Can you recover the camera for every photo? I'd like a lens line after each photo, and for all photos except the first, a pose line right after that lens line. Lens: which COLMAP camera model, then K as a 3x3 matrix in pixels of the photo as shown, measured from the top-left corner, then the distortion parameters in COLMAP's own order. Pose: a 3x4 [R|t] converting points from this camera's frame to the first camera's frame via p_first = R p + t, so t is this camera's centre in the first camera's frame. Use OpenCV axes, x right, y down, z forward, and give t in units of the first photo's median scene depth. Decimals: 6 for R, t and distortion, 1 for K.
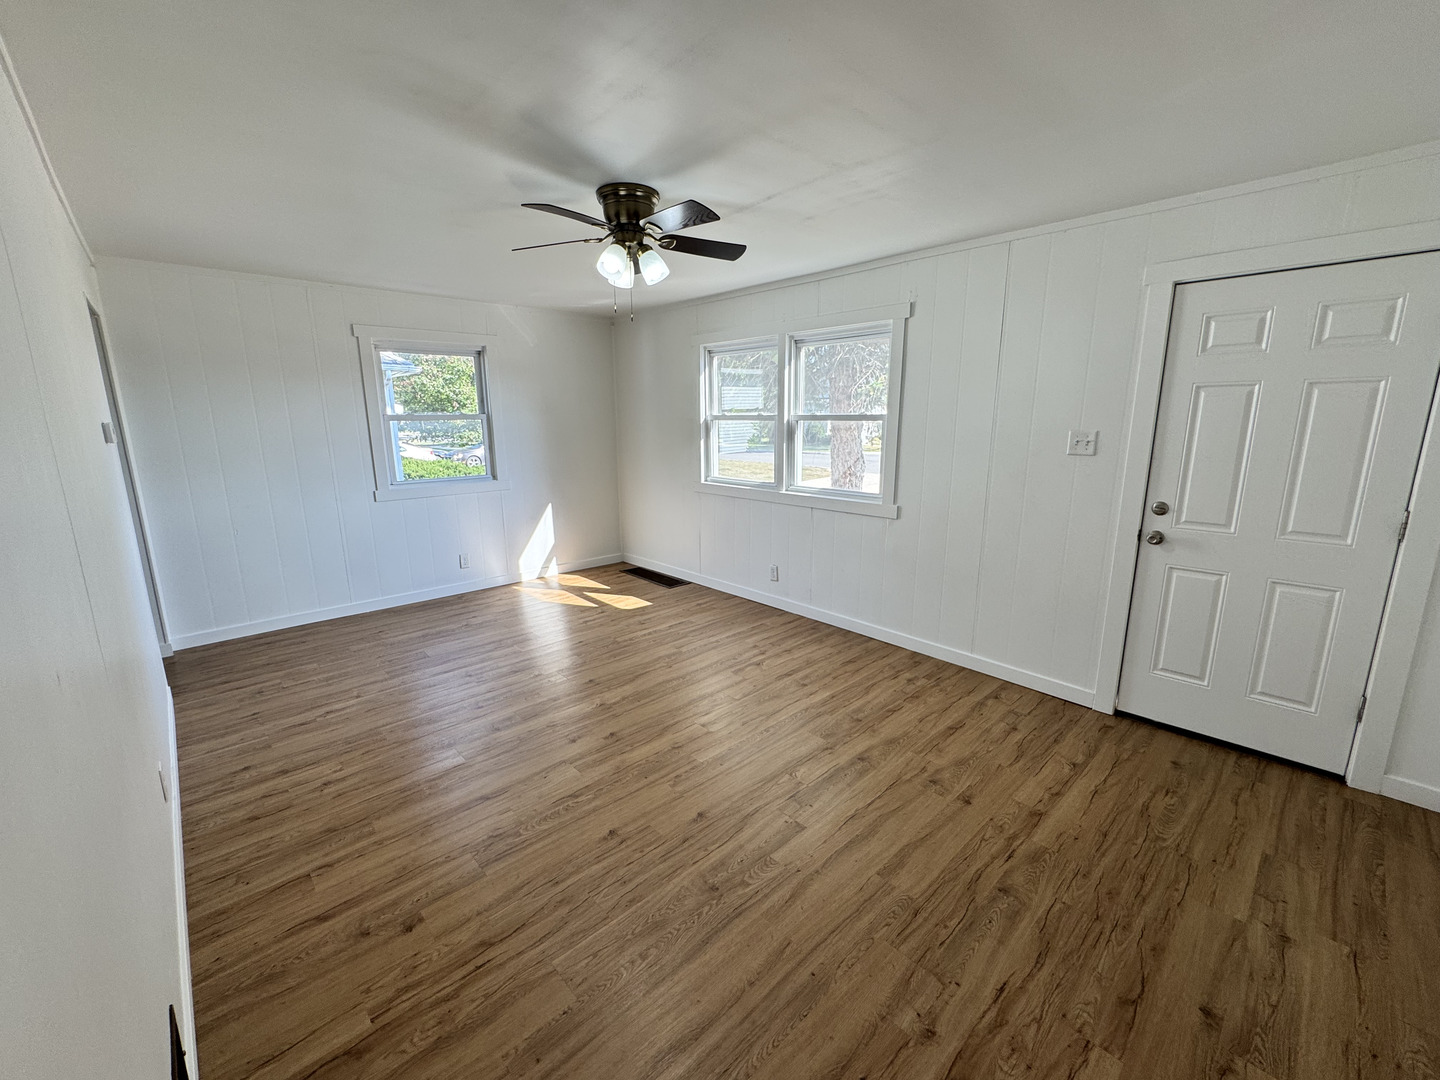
lens RADIAL K [[590.2, 0, 722.1], [0, 590.2, 536.7], [0, 0, 1]] dist [-0.006033, 0.000547]
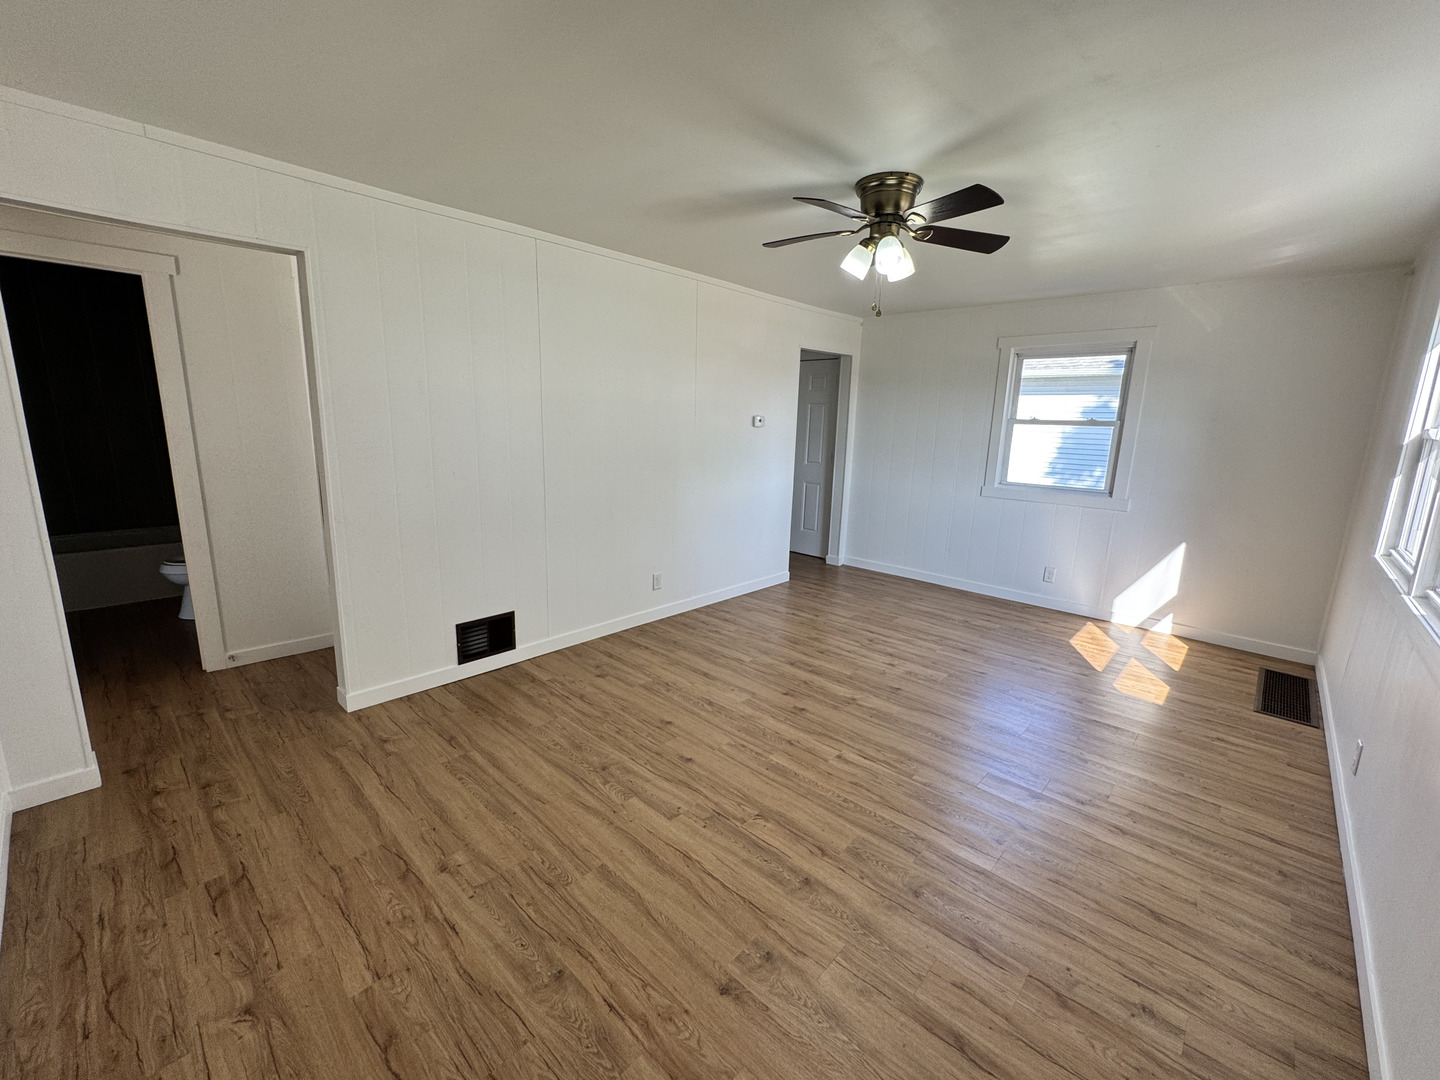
lens RADIAL K [[590.2, 0, 722.2], [0, 590.2, 540.4], [0, 0, 1]] dist [-0.006033, 0.000547]
pose [[0.066247, 0.211961, -0.975030, 0.875320], [-0.227018, 0.954751, 0.192128, -0.147343], [0.971635, 0.208621, 0.111369, 0.748074]]
